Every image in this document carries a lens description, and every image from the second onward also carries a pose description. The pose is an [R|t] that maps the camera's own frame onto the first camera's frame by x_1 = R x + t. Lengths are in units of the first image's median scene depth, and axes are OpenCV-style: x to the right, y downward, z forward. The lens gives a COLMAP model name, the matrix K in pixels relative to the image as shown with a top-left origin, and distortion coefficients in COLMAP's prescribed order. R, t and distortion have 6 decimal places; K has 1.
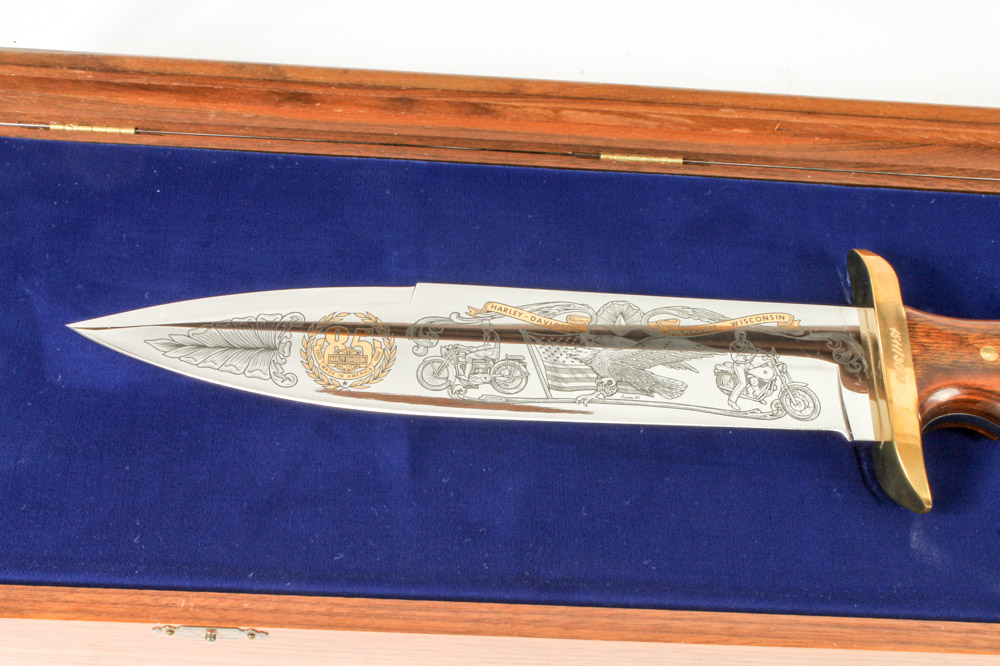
lens RADIAL K [[1636.0, 0, 502.6], [0, 1636.0, 333.8], [0, 0, 1]] dist [-0.013654, 0.000000]
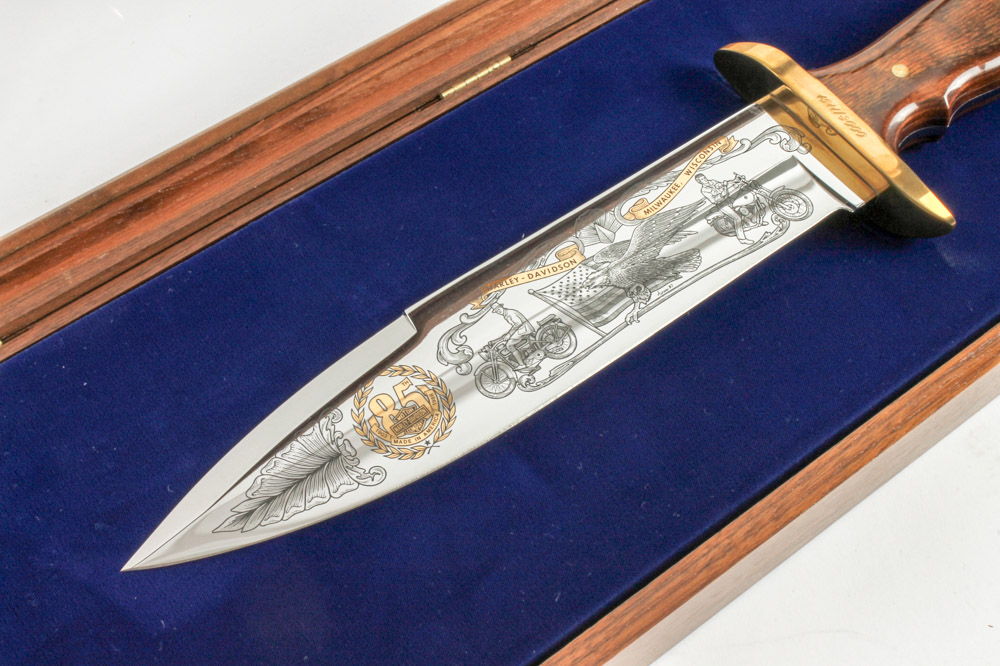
lens RADIAL K [[1636.0, 0, 505.5], [0, 1636.0, 334.3], [0, 0, 1]] dist [-0.013654, 0.000000]
pose [[0.779909, -0.541097, 0.314572, -0.312326], [0.508042, 0.840841, 0.186763, -0.166936], [-0.365562, 0.014158, 0.930679, 0.127126]]
